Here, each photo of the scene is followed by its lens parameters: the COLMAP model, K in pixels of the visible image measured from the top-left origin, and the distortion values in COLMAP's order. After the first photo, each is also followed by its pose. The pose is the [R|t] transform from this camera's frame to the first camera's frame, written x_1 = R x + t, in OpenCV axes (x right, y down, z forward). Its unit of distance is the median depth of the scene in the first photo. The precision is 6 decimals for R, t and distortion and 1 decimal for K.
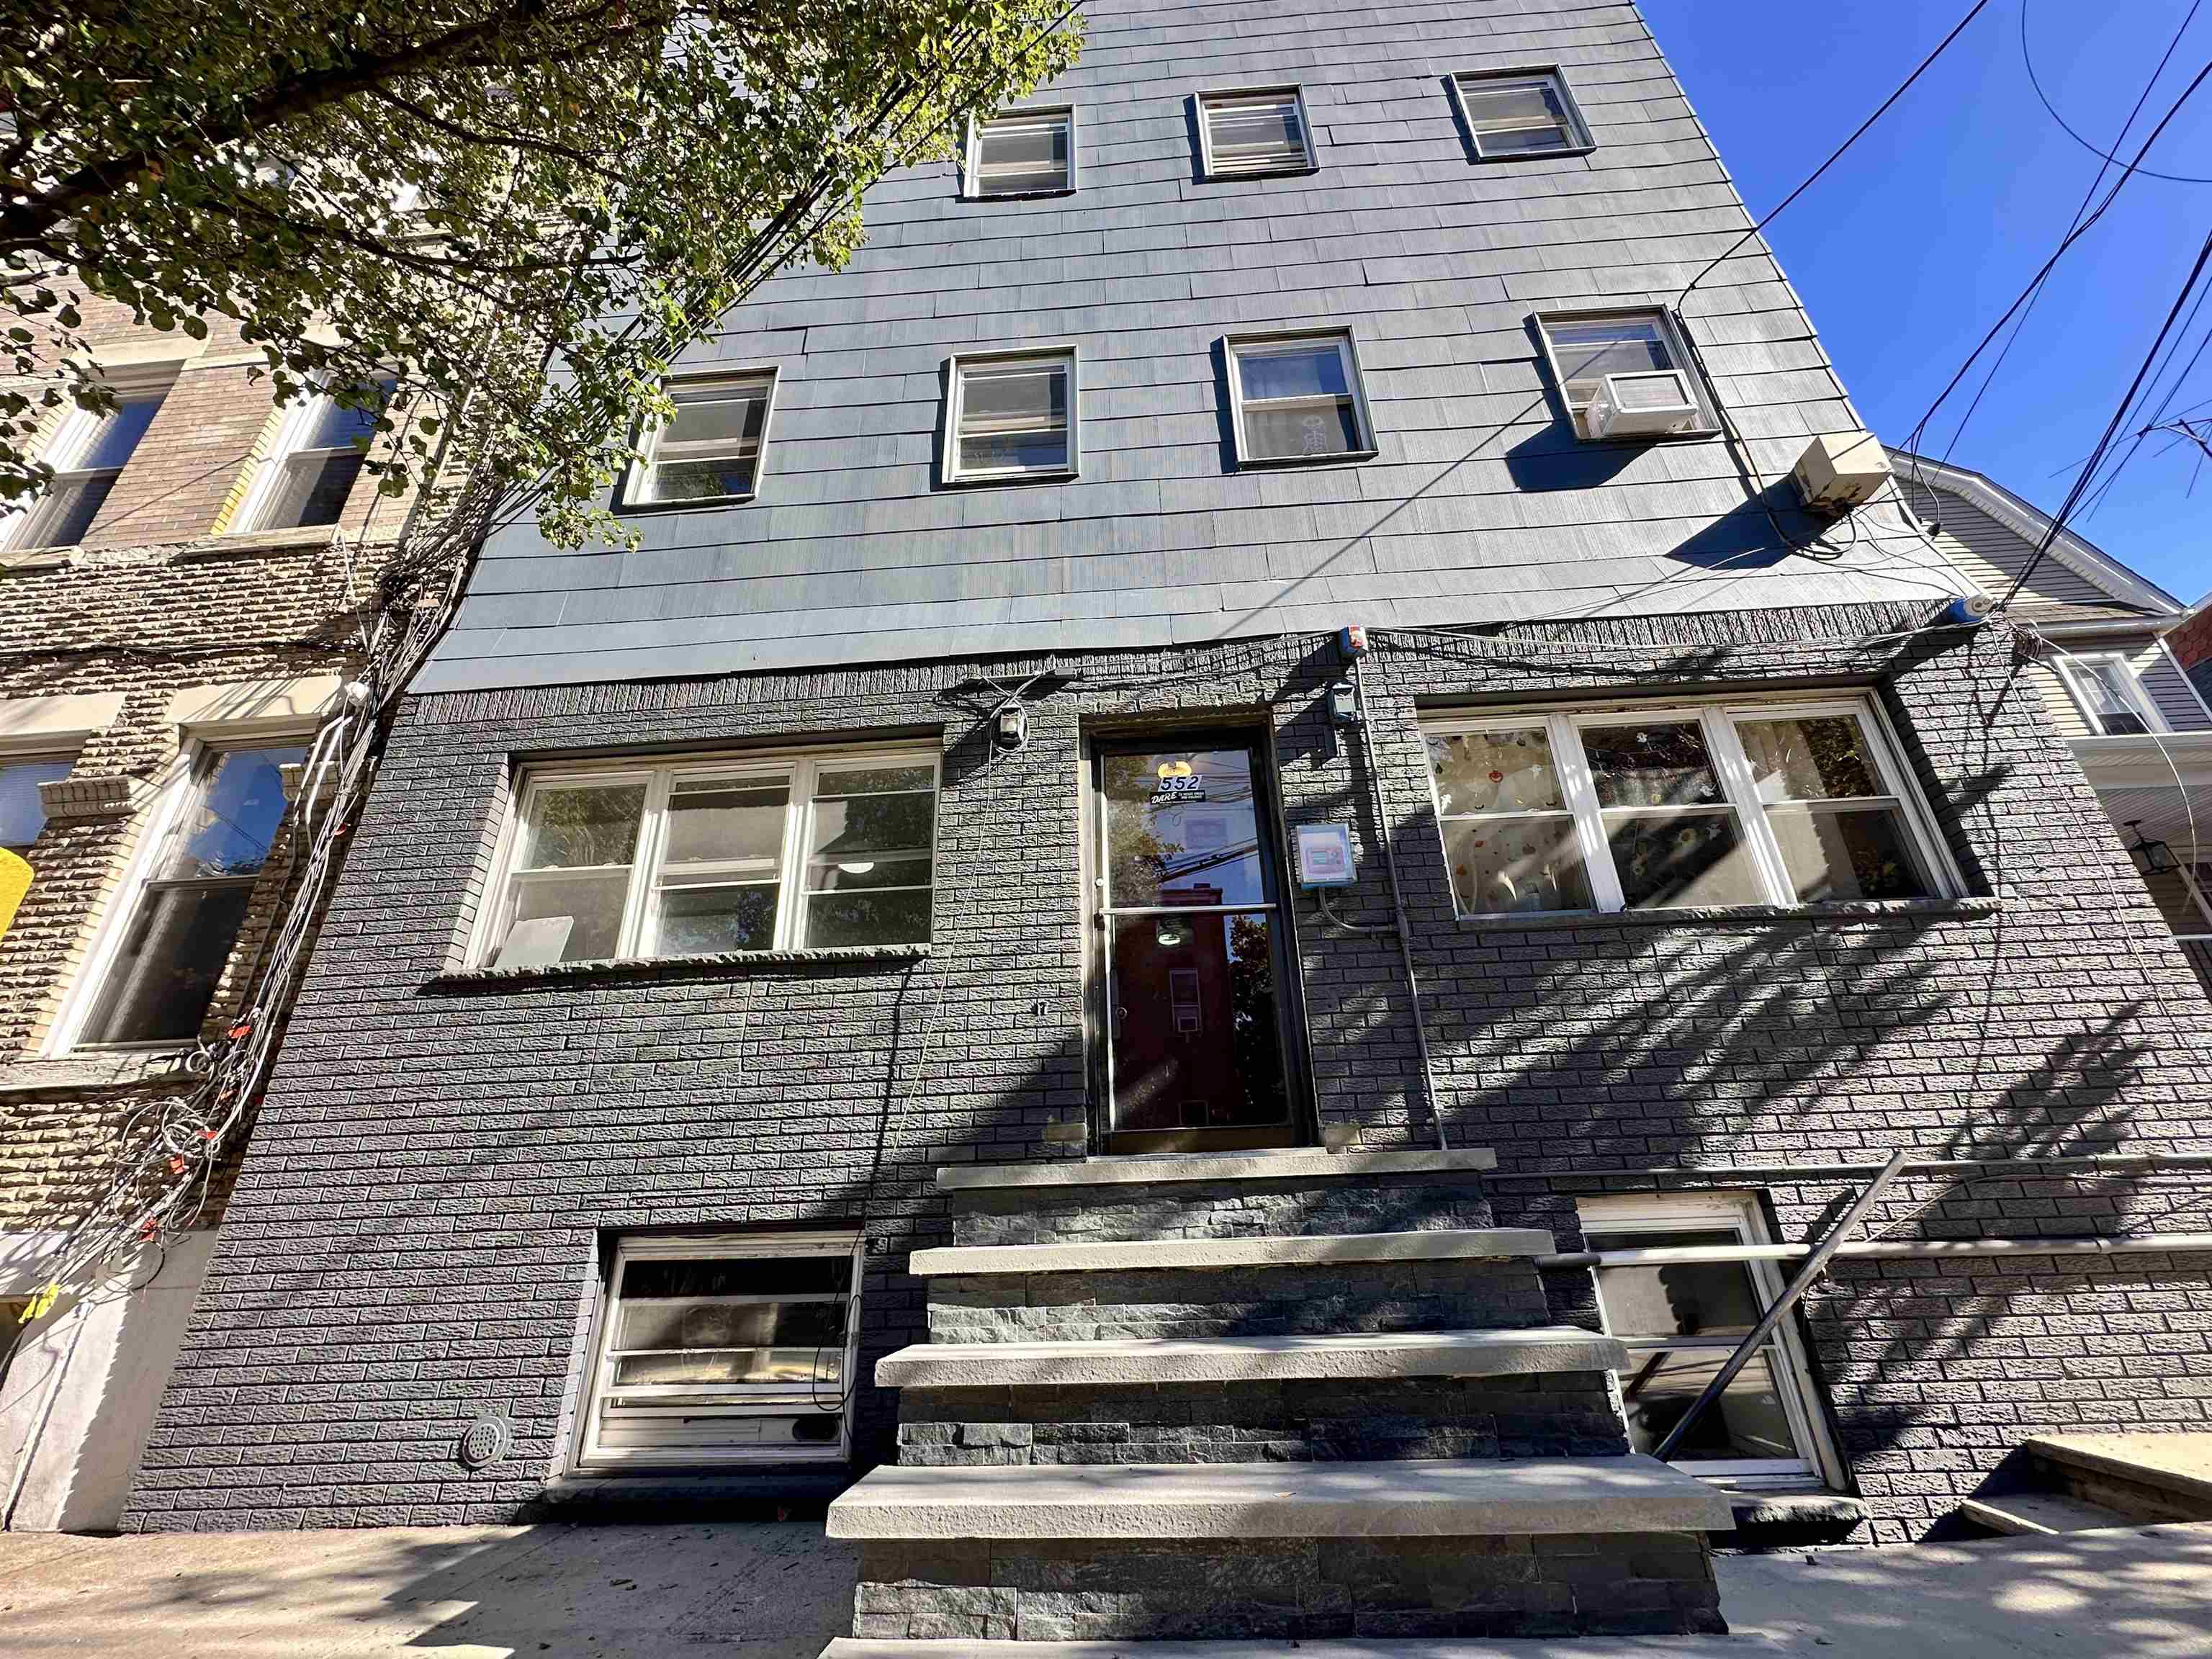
lens RADIAL K [[911.8, 0, 1103.6], [0, 911.8, 820.8], [0, 0, 1]] dist [-0.004631, 0.000772]
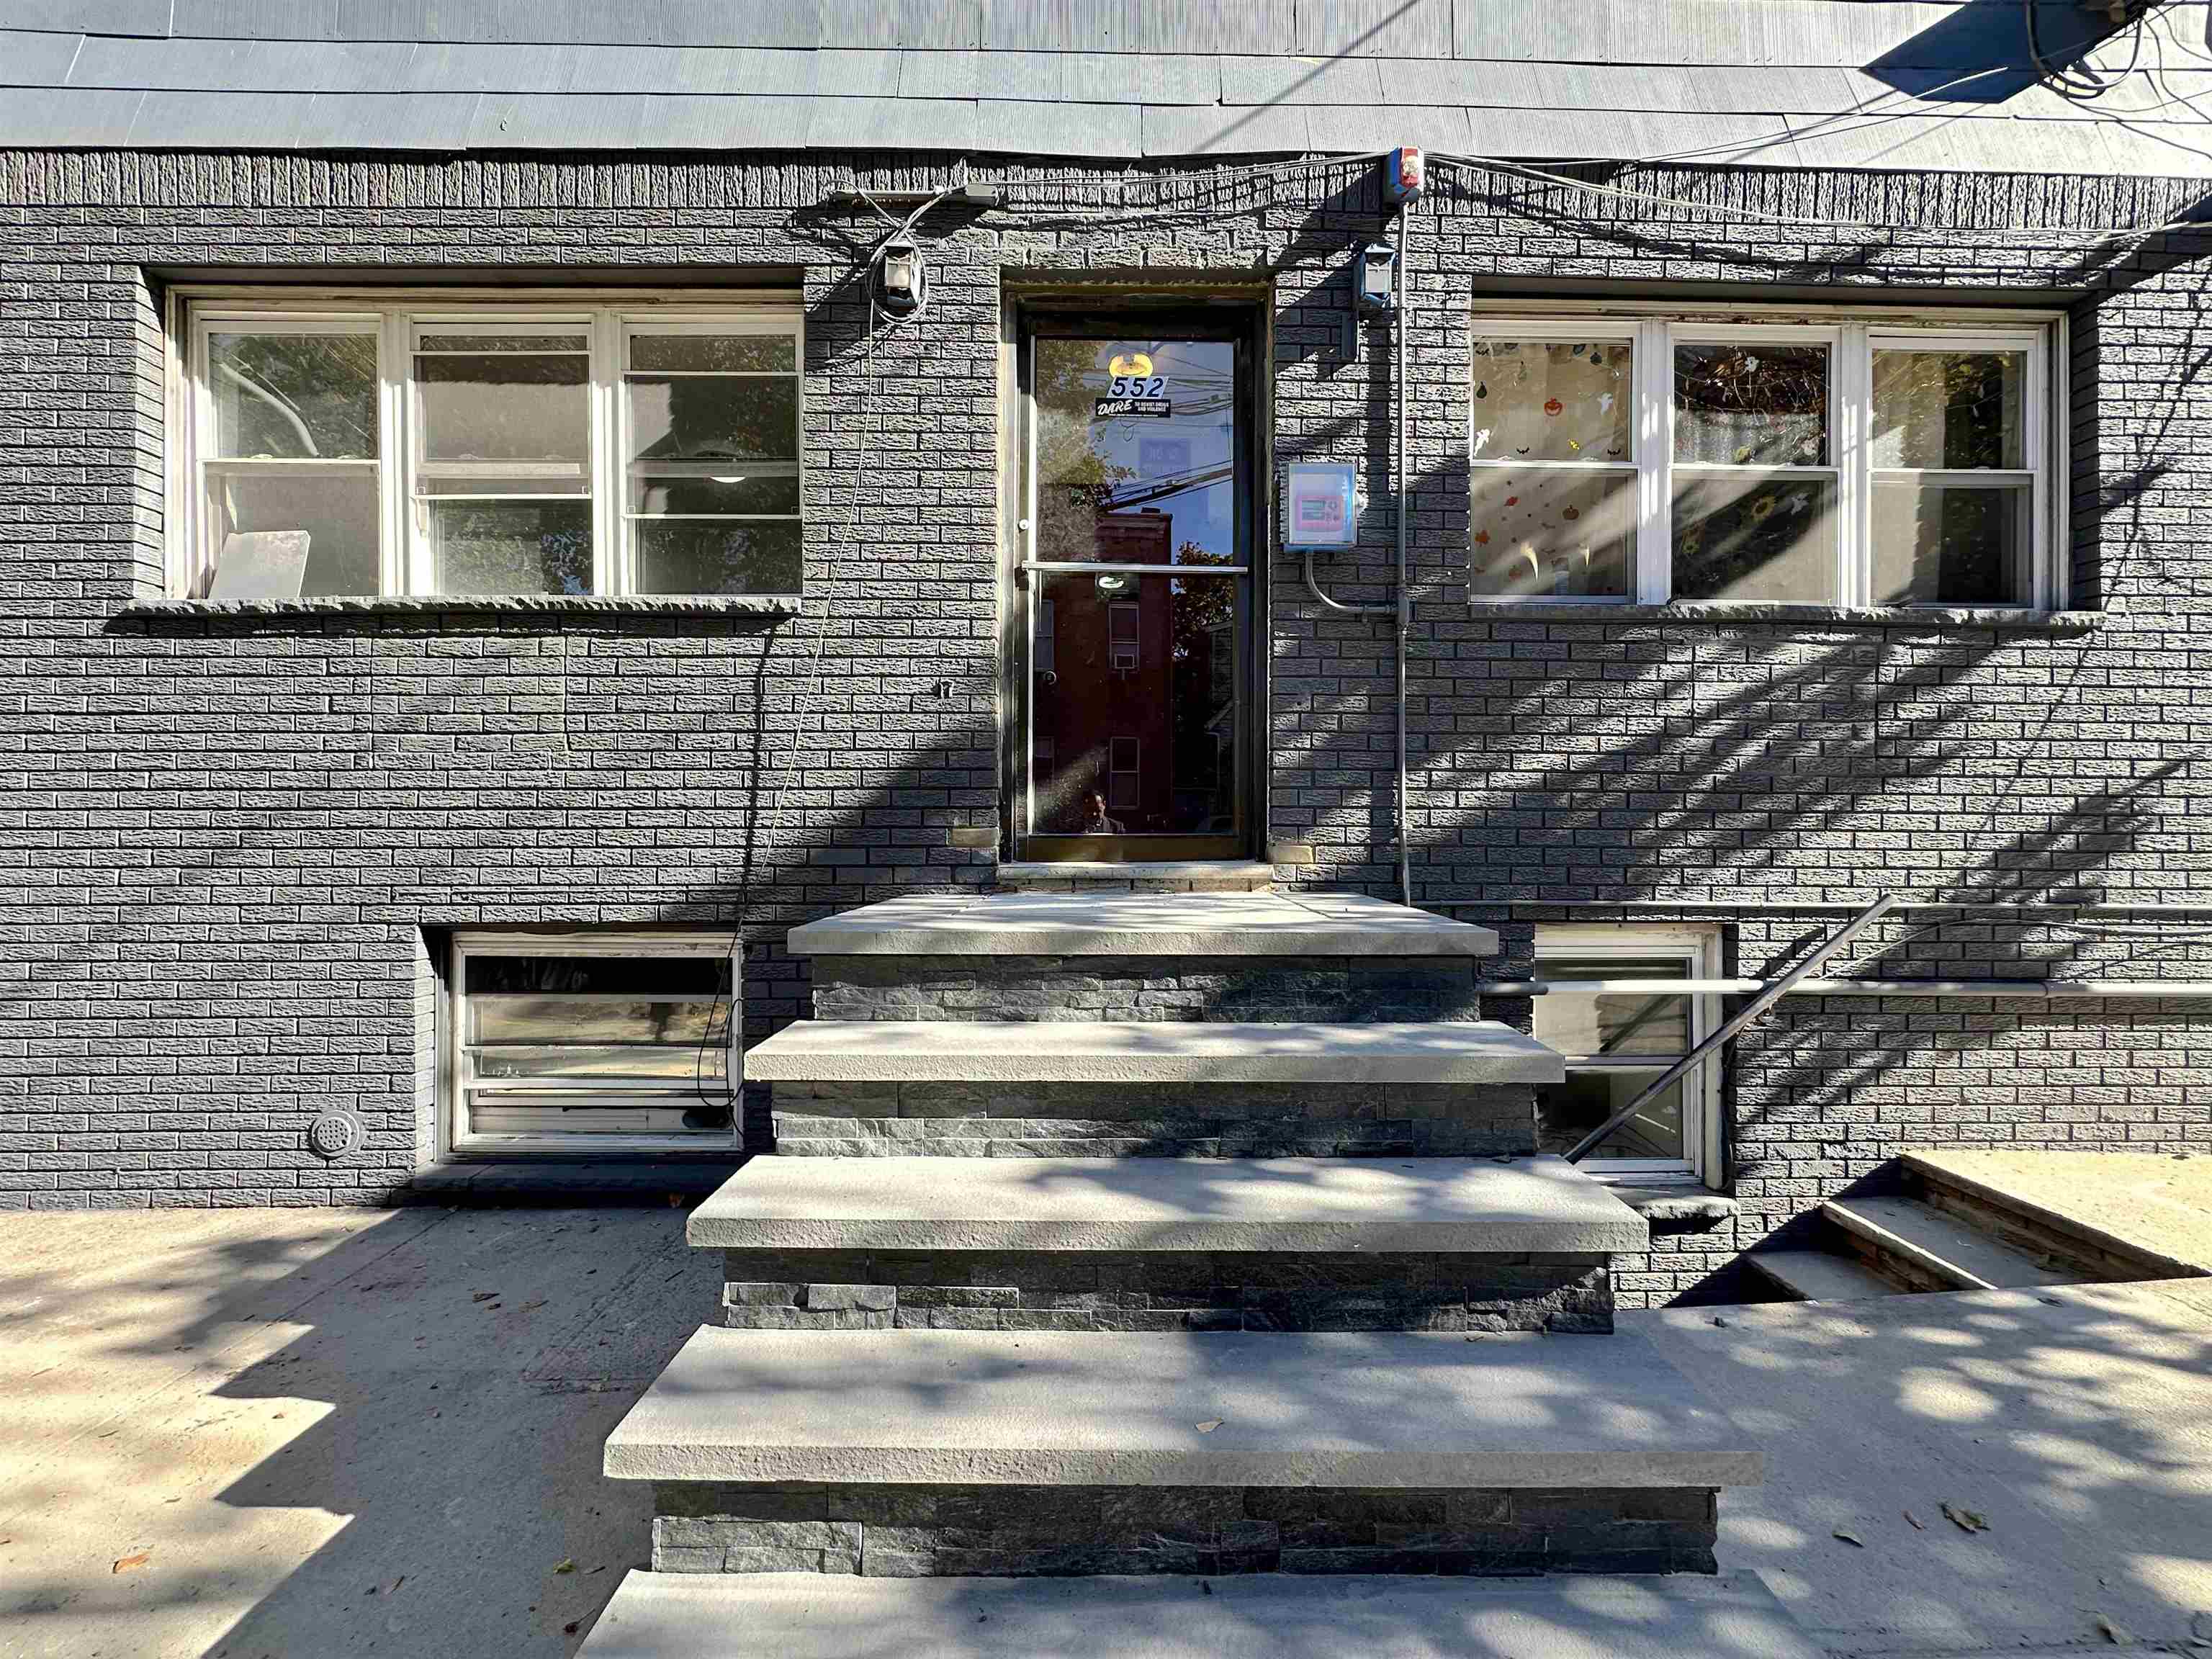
lens RADIAL K [[911.8, 0, 1108.2], [0, 911.8, 845.4], [0, 0, 1]] dist [-0.004631, 0.000772]
pose [[0.996284, 0.030939, 0.080379, 0.014105], [-0.061778, 0.906975, 0.416629, -0.011947], [-0.060012, -0.420046, 0.905516, 0.203762]]
